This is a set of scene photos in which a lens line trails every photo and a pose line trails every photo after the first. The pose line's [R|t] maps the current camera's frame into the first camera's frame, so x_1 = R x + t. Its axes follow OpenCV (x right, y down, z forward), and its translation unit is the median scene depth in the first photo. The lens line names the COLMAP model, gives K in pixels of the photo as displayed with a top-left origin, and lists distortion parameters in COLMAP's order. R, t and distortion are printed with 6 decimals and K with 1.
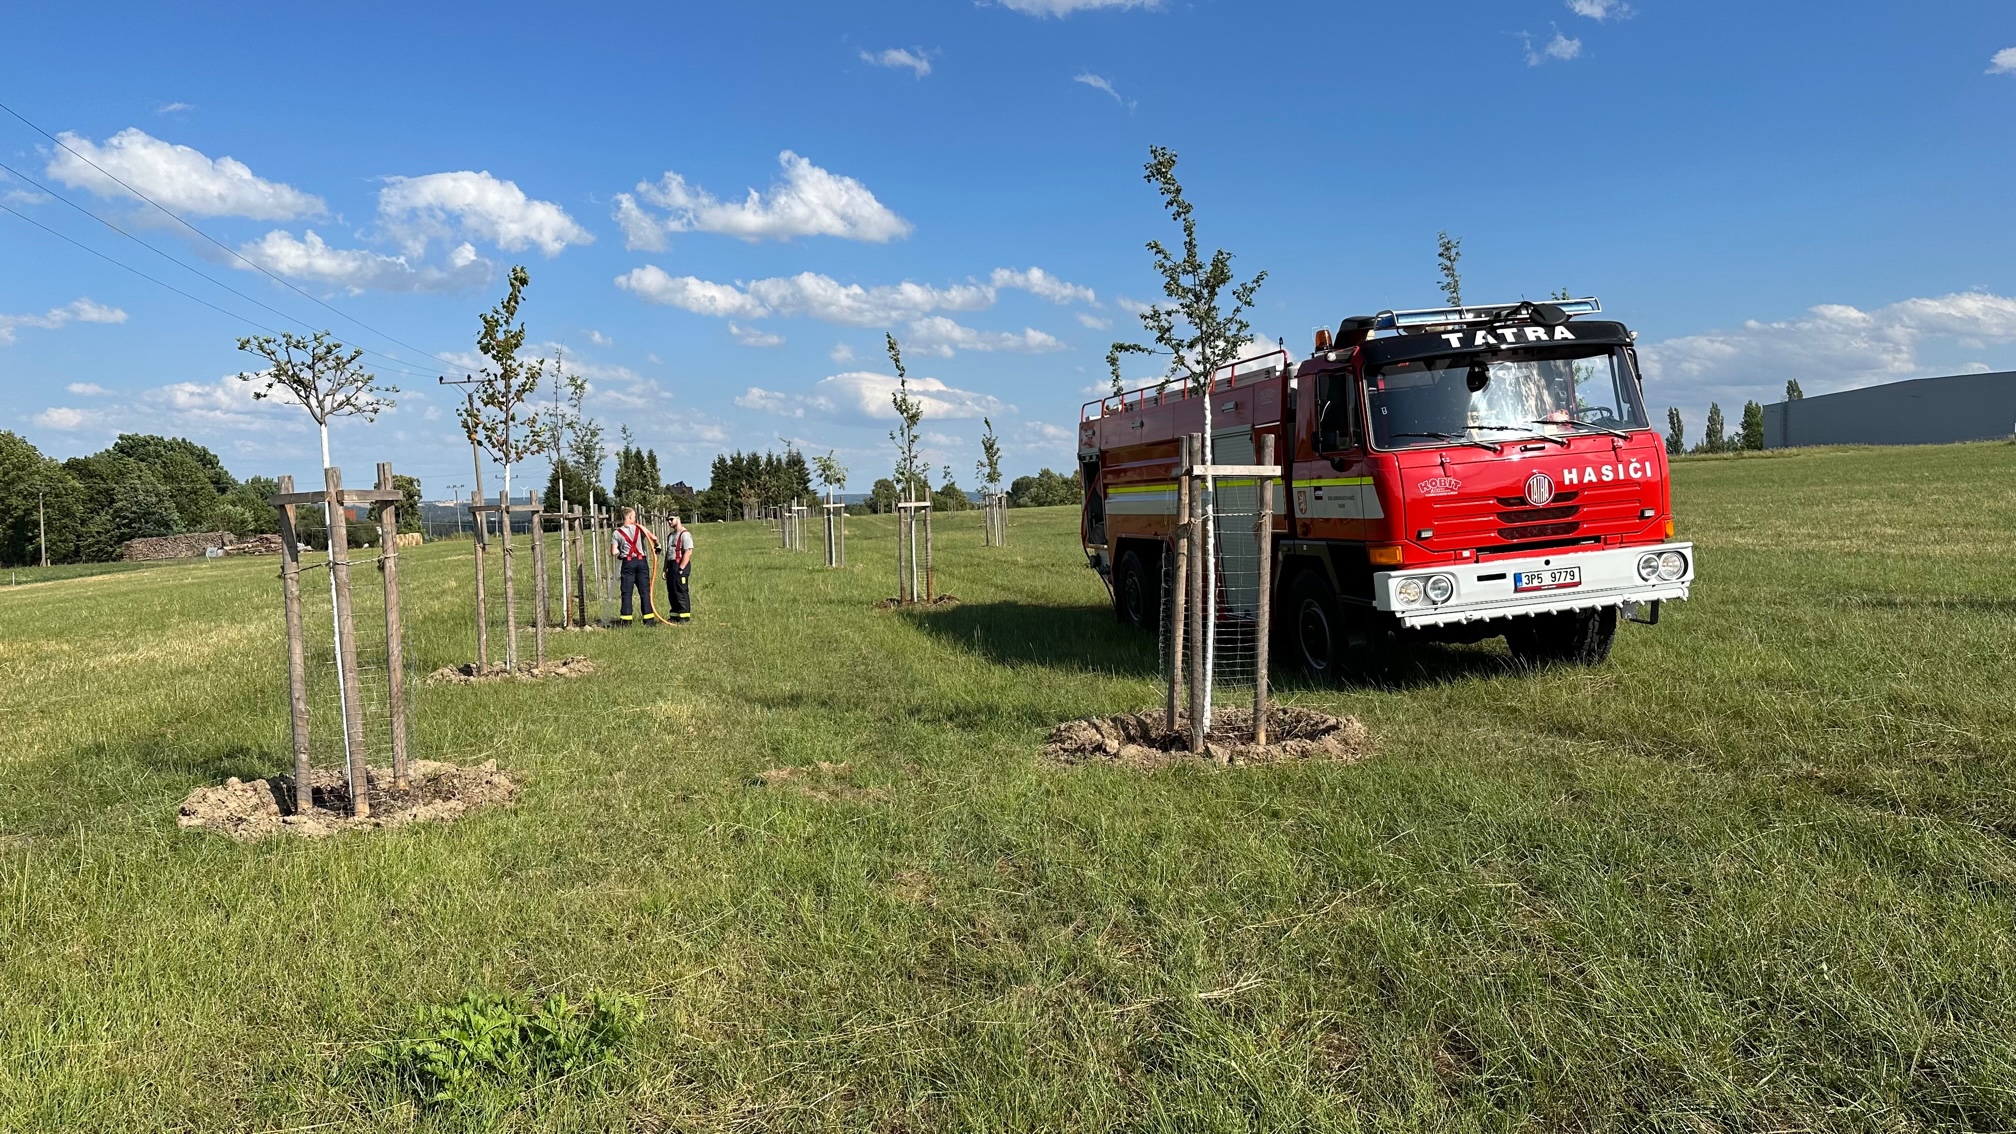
lens RADIAL K [[1444.1, 0, 1018.2], [0, 1444.1, 538.7], [0, 0, 1]] dist [0.124369, -0.209936]
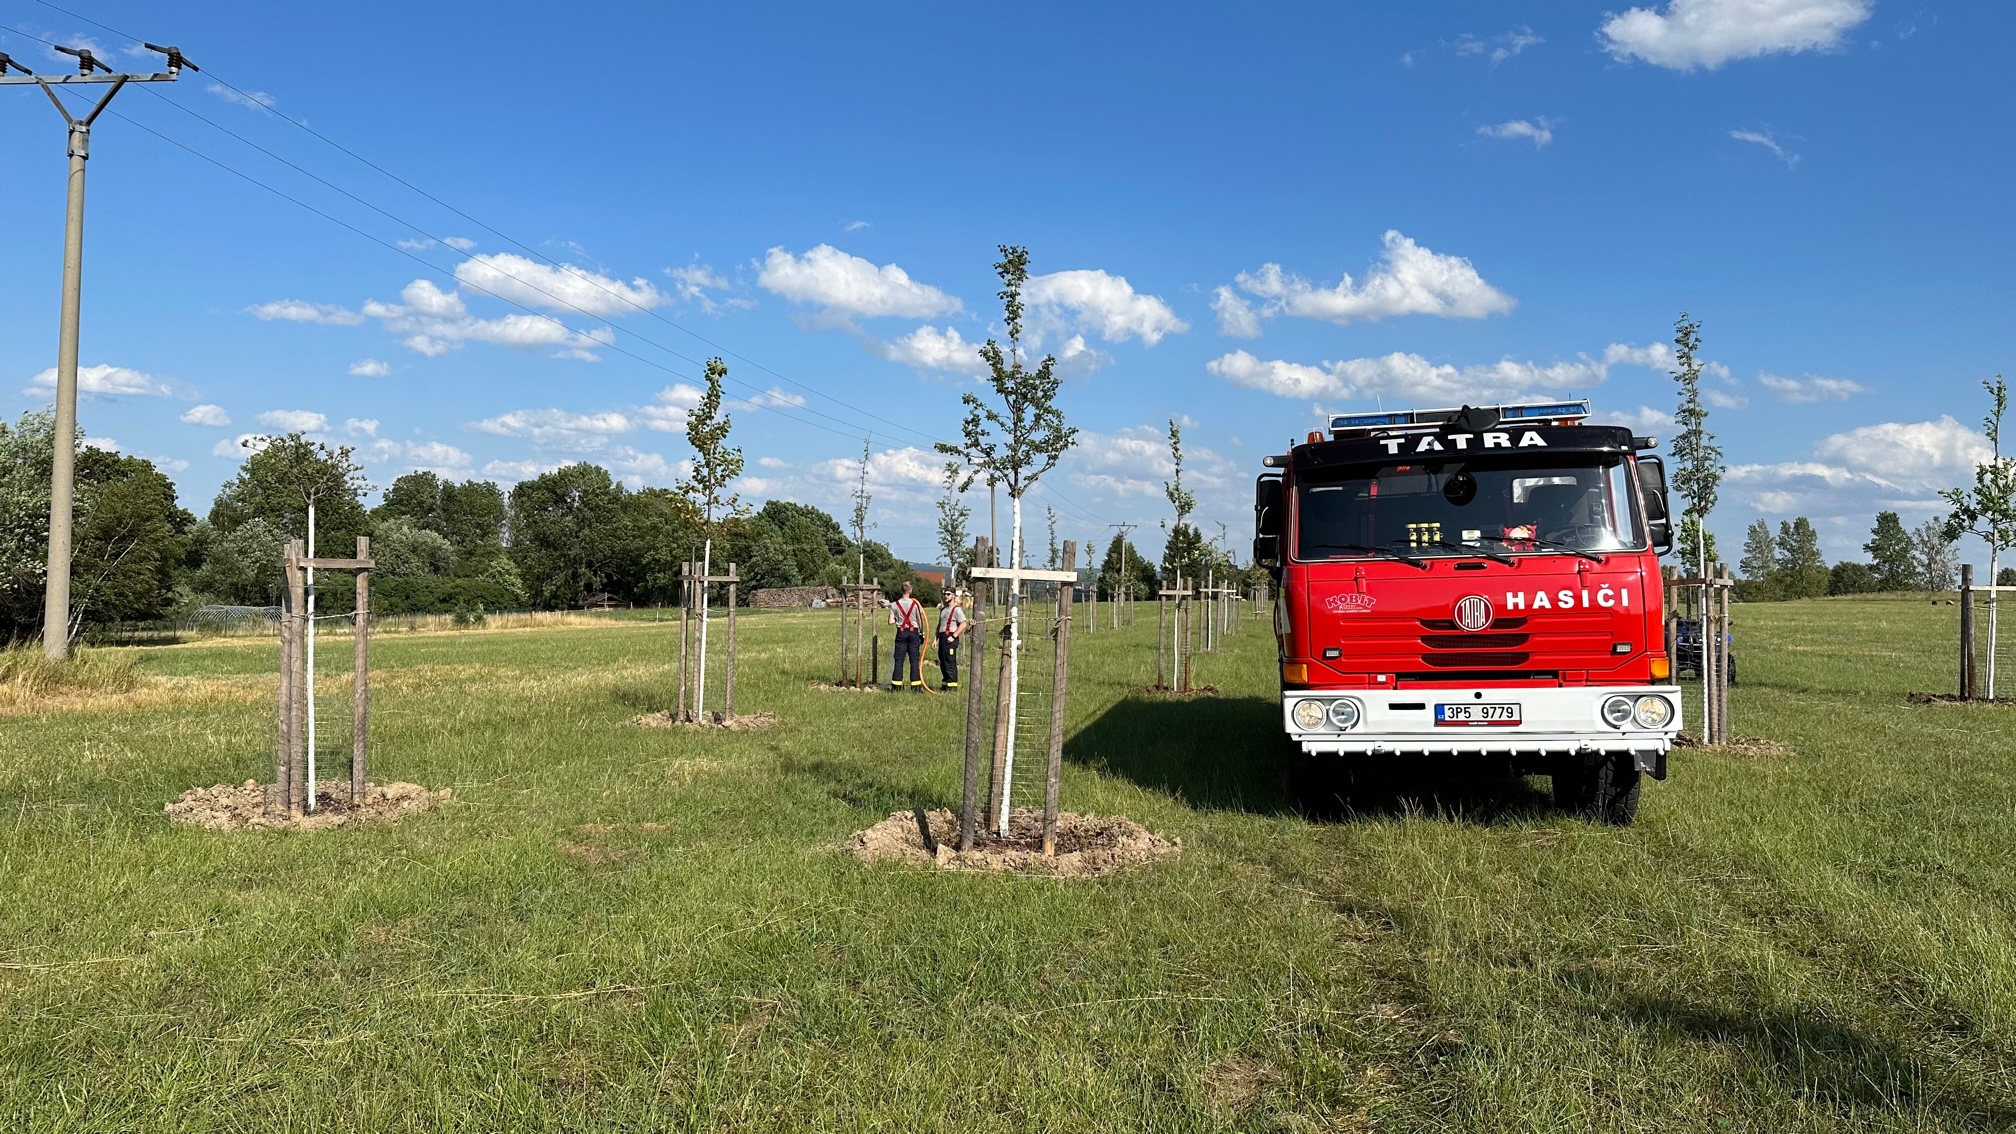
lens RADIAL K [[1444.1, 0, 1018.2], [0, 1444.1, 538.7], [0, 0, 1]] dist [0.124369, -0.209936]
pose [[0.912540, 0.036706, -0.407336, 0.246655], [-0.058795, 0.997393, -0.041838, -0.013435], [0.404738, 0.062128, 0.912320, 0.036067]]
